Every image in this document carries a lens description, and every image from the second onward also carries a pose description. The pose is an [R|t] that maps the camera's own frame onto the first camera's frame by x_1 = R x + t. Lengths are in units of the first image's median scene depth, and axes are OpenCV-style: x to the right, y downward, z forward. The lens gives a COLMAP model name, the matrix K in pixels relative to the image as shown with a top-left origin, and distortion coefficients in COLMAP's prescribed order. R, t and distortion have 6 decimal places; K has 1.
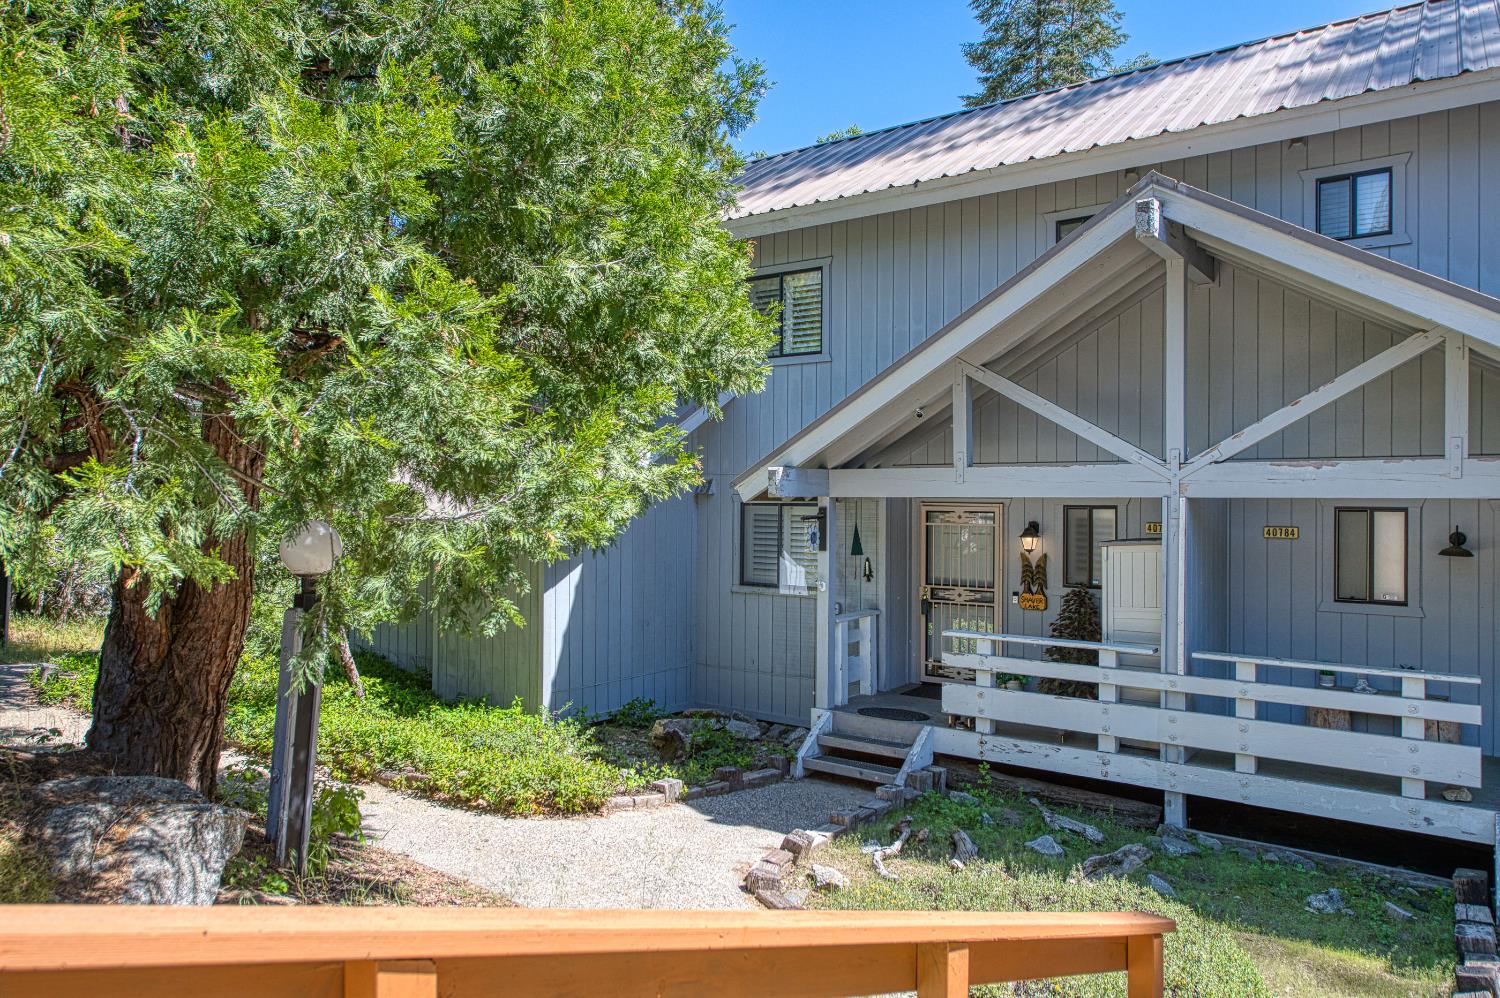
lens RADIAL K [[1007.8, 0, 748.9], [0, 1007.8, 497.7], [0, 0, 1]] dist [0.003484, 0.000018]
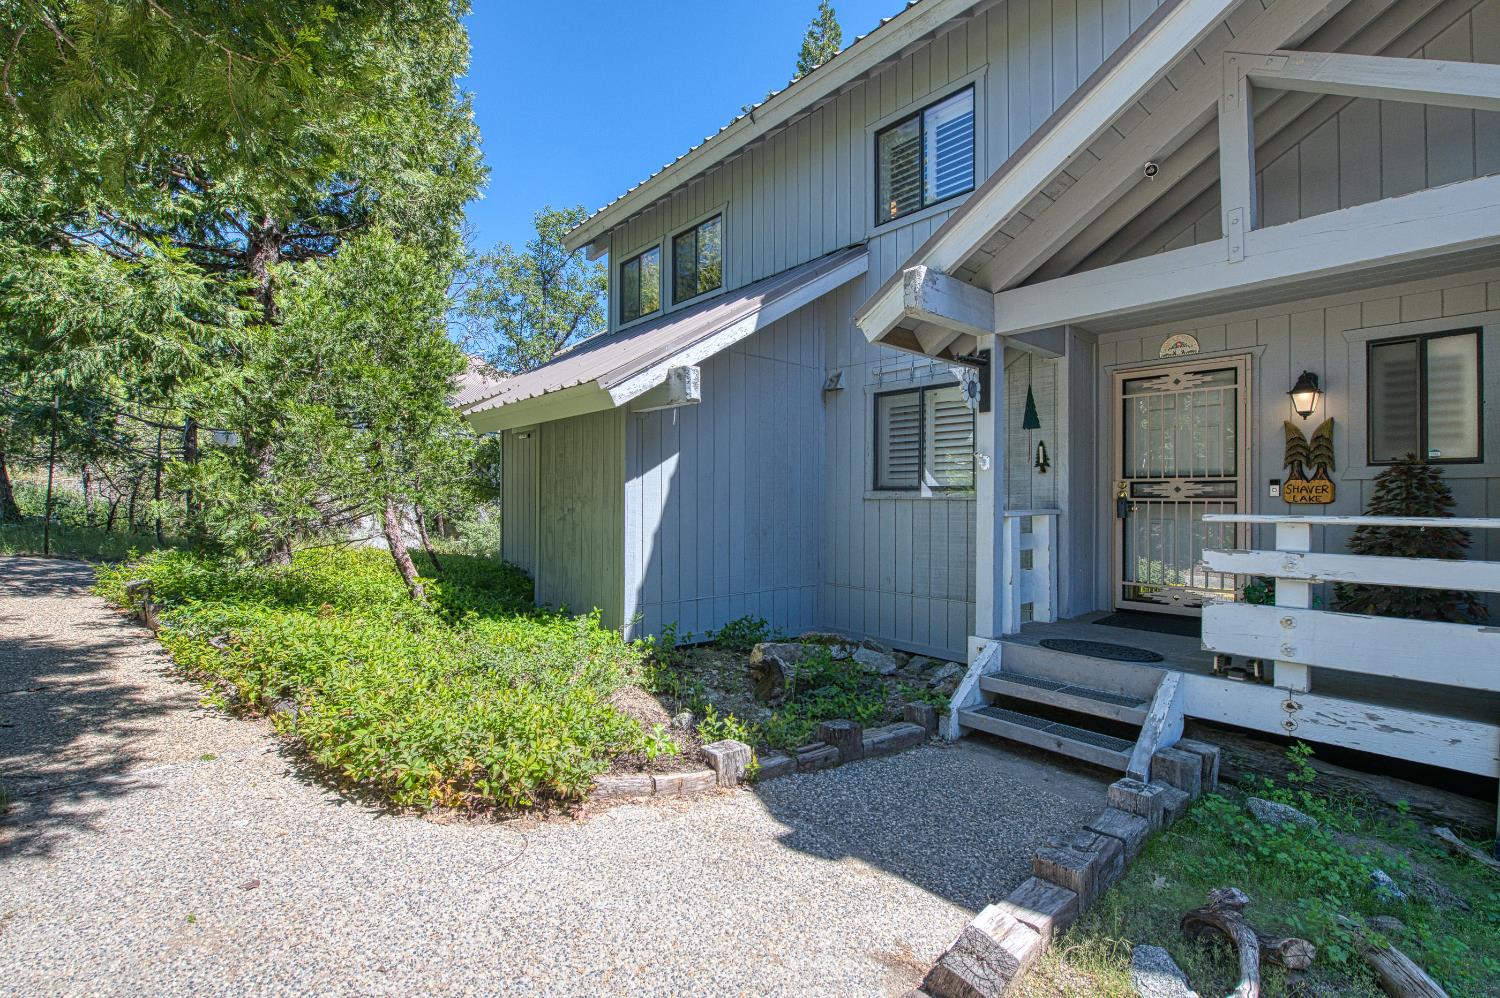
lens RADIAL K [[651.8, 0, 753.4], [0, 651.8, 499.7], [0, 0, 1]] dist [-0.014878, -0.000114]
pose [[0.975886, -0.003087, -0.218261, 0.015845], [0.002111, 0.999987, -0.004707, 0.124457], [0.218272, 0.004132, 0.975879, 0.565396]]
